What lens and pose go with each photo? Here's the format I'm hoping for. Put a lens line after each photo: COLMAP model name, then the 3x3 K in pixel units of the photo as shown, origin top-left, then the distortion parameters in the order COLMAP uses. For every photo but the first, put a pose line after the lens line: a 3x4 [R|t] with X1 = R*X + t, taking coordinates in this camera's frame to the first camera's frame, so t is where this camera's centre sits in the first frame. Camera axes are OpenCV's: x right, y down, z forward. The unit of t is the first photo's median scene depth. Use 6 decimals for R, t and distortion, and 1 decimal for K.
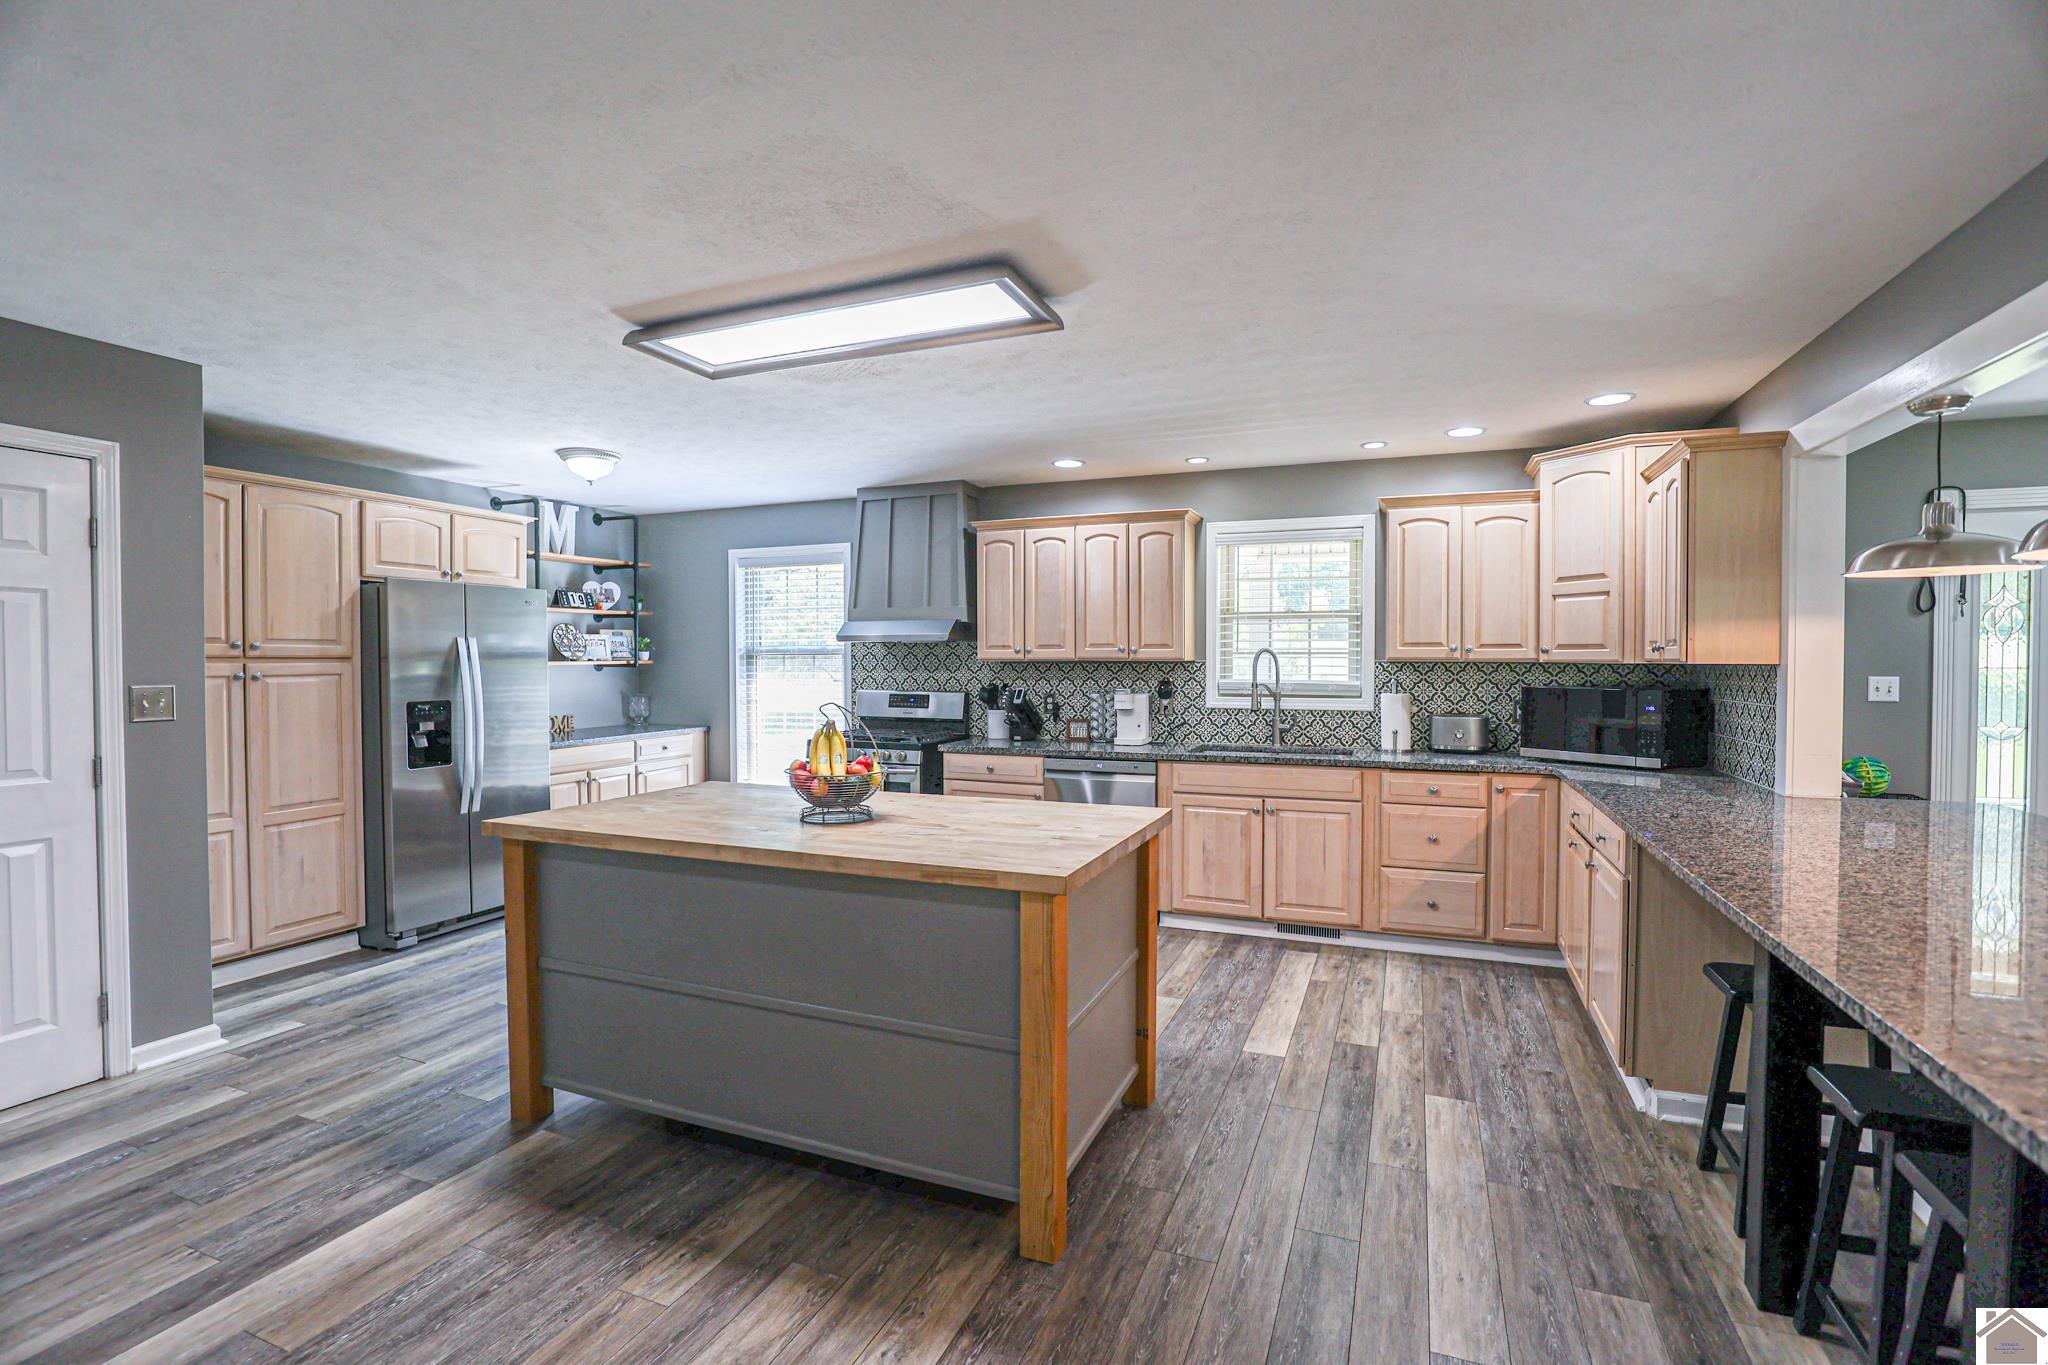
lens RADIAL K [[945.3, 0, 1017.5], [0, 945.3, 673.1], [0, 0, 1]] dist [-0.030679, 0.003042]
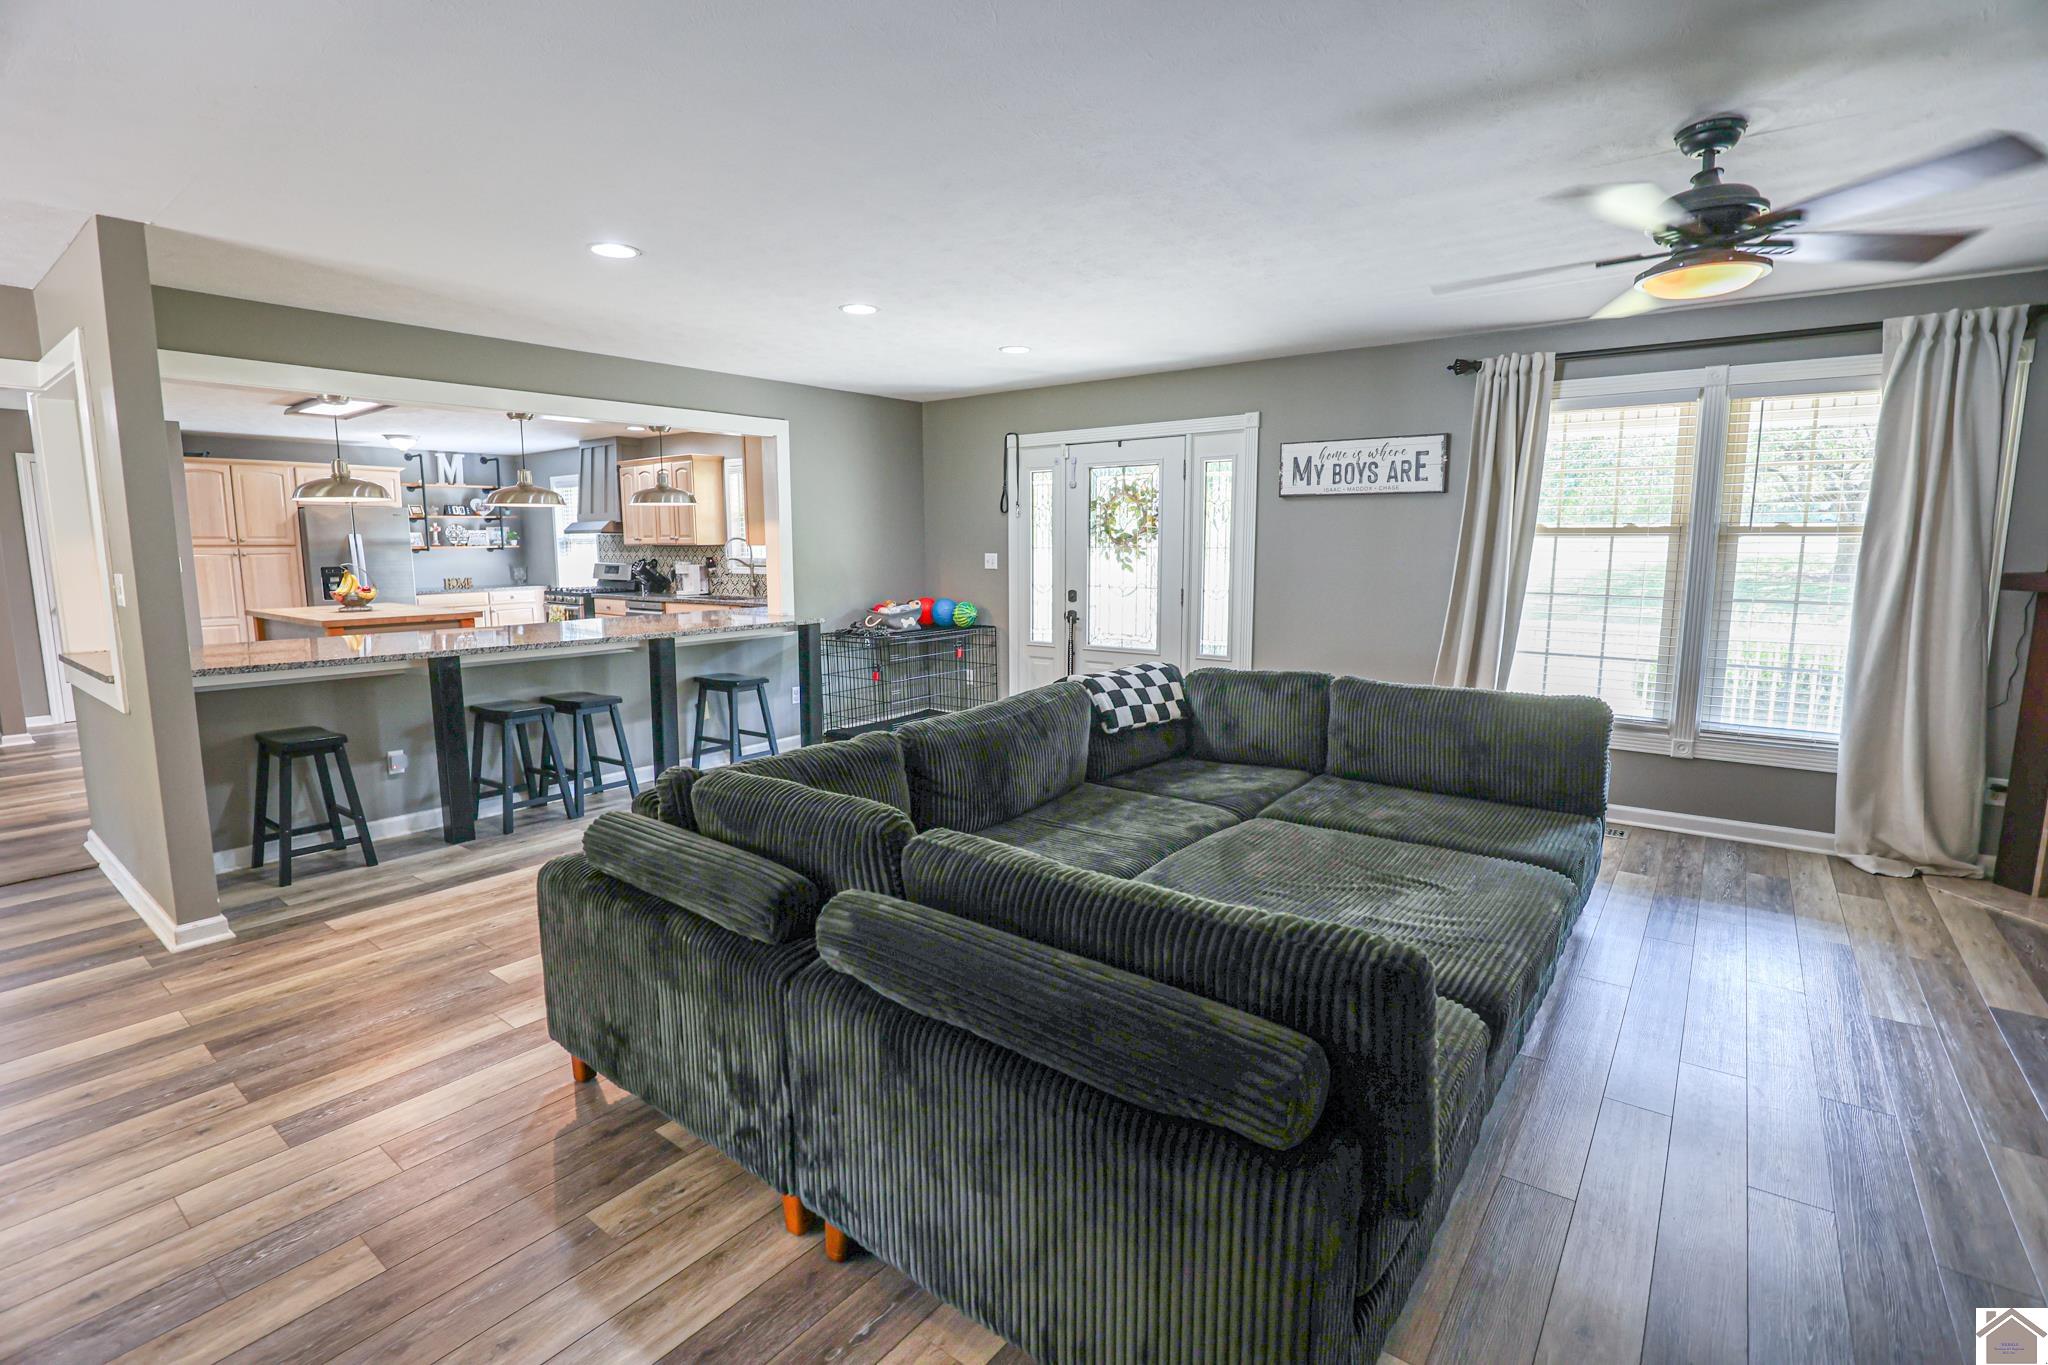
lens RADIAL K [[945.3, 0, 1021.9], [0, 945.3, 678.0], [0, 0, 1]] dist [-0.030679, 0.003042]
pose [[0.964179, 0.036532, -0.262724, 1.239691], [-0.003227, 0.992013, 0.126097, 0.009335], [0.265232, -0.120732, 0.956596, -0.512148]]
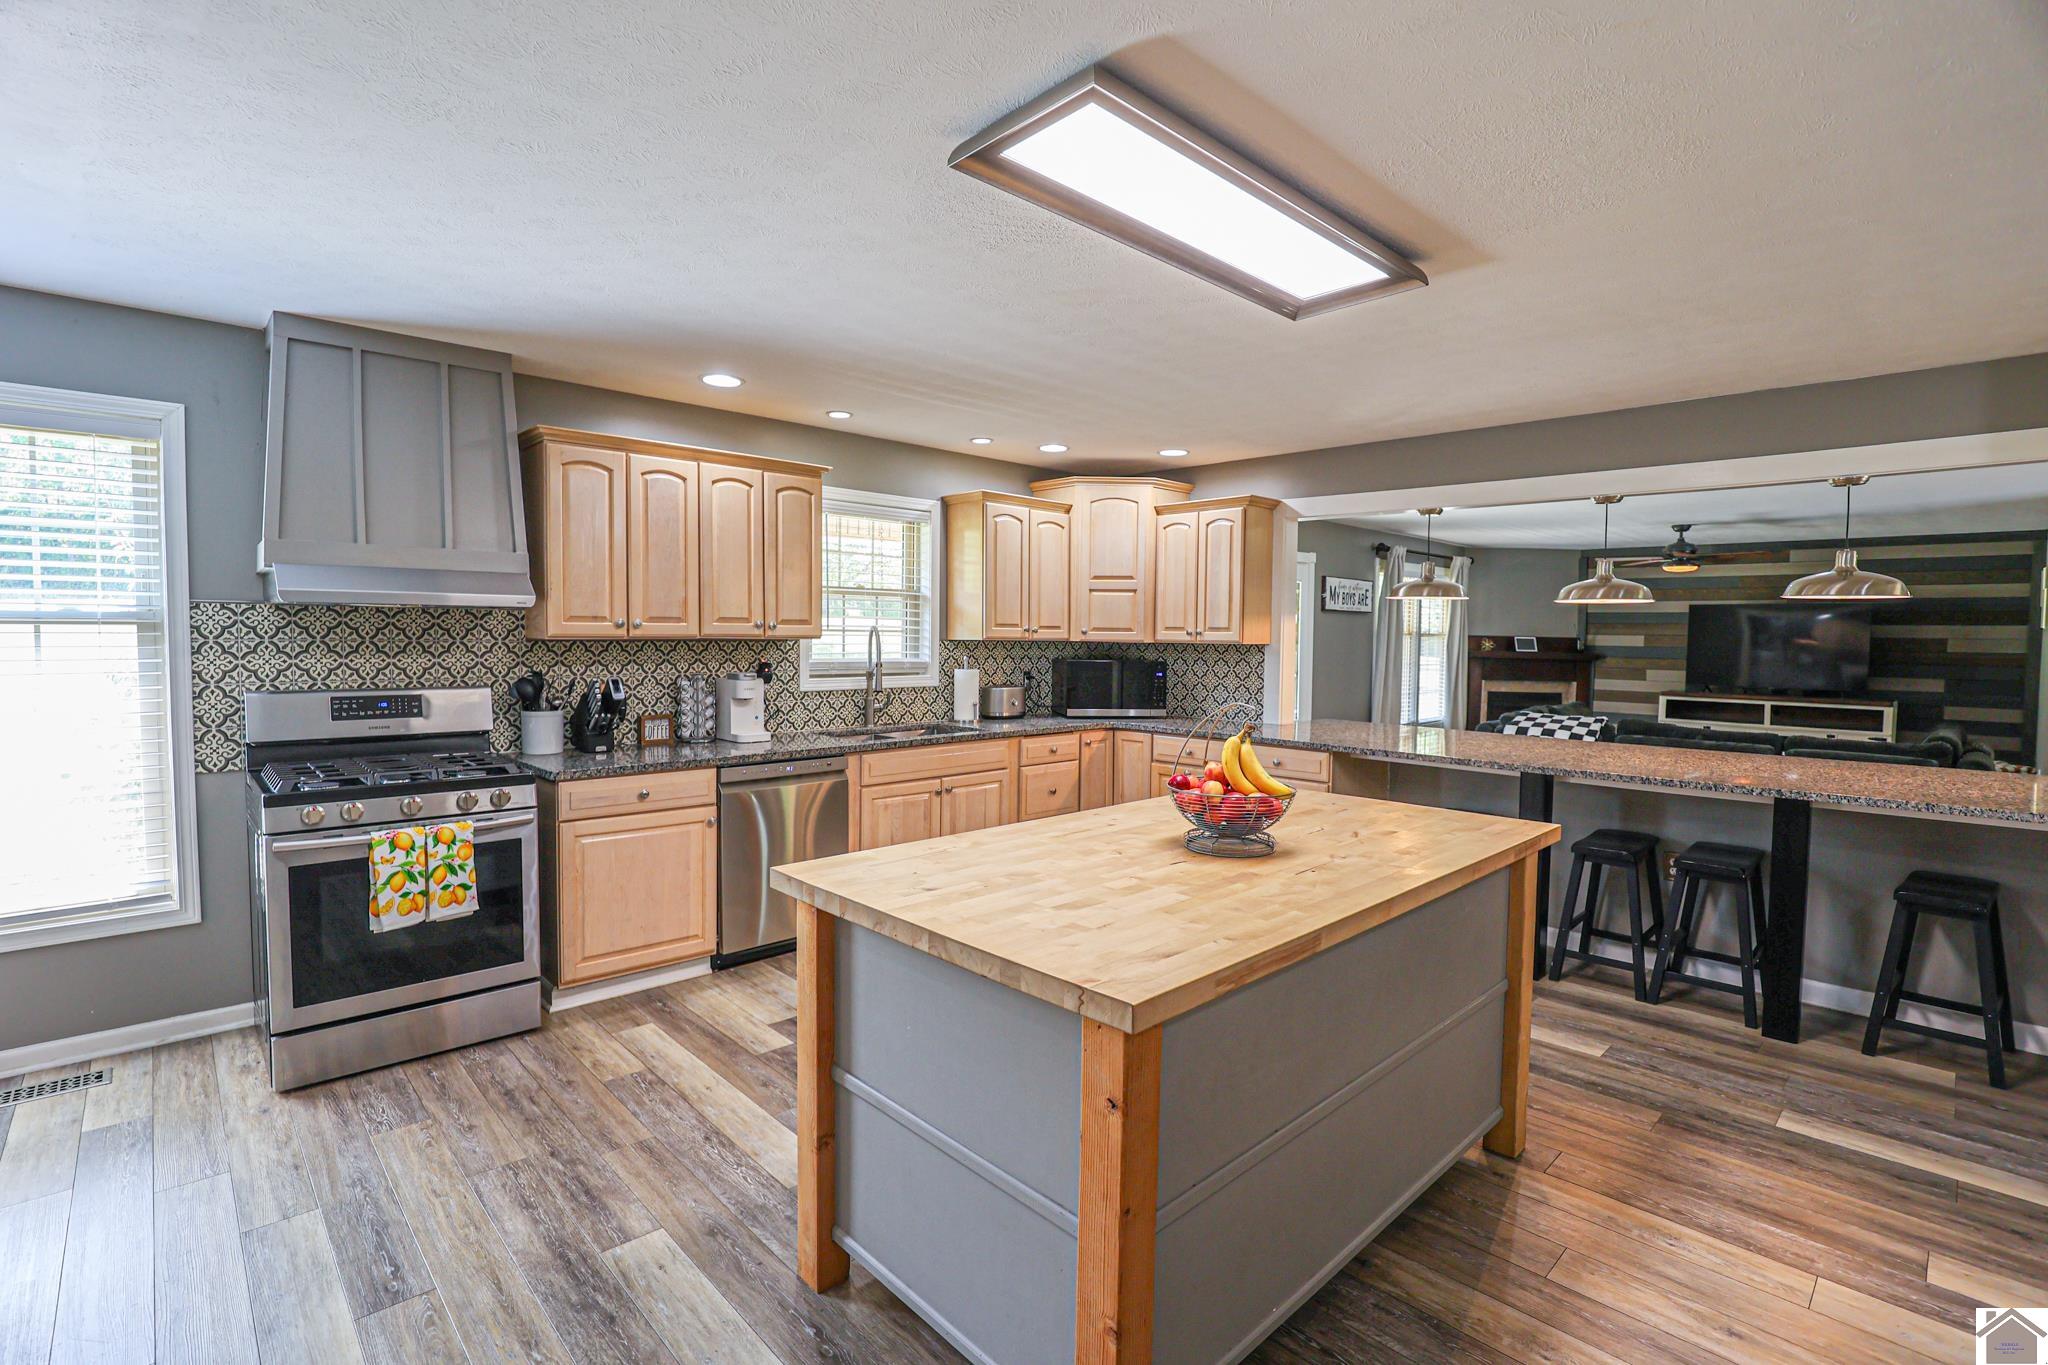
lens RADIAL K [[945.3, 0, 1020.8], [0, 945.3, 679.6], [0, 0, 1]] dist [-0.030679, 0.003042]
pose [[0.401111, -0.040897, 0.915116, -0.578058], [0.001516, 0.999031, 0.043982, -0.014333], [-0.916028, -0.016254, 0.400784, 0.493294]]
